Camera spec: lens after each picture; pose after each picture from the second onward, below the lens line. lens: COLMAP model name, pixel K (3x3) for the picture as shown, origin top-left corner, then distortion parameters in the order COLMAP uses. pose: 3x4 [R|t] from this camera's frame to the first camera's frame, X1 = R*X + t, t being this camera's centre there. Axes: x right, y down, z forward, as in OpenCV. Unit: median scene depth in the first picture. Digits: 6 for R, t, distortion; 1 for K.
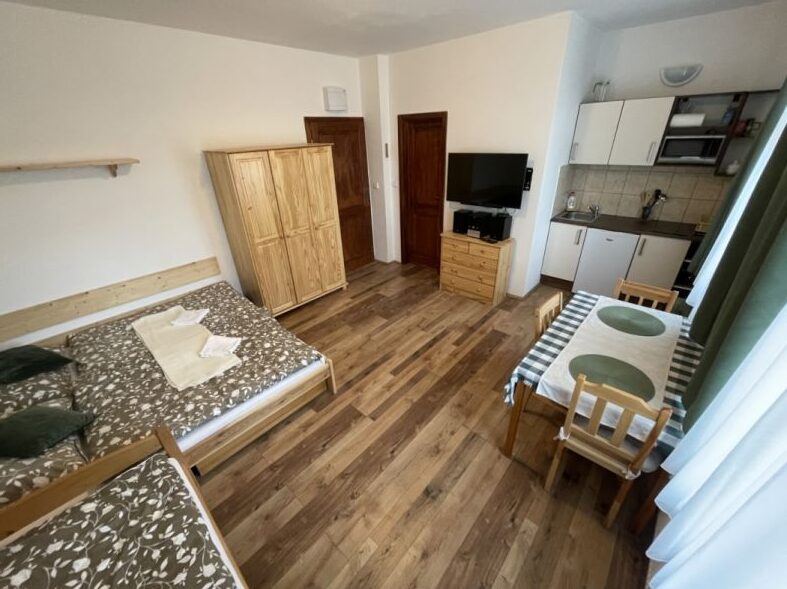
lens RADIAL K [[315.2, 0, 394.1], [0, 315.2, 295.3], [0, 0, 1]] dist [-0.003919, 0.000778]
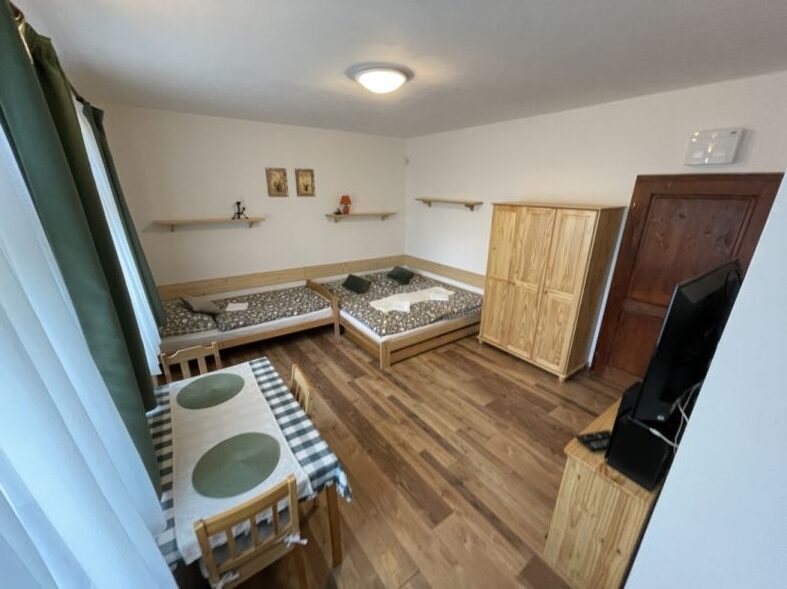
lens RADIAL K [[315.2, 0, 394.1], [0, 315.2, 295.9], [0, 0, 1]] dist [-0.003919, 0.000778]
pose [[-0.202516, 0.352514, -0.913631, 0.896812], [-0.454959, 0.792296, 0.406545, -0.499588], [0.867179, 0.497997, -0.000073, 0.838377]]
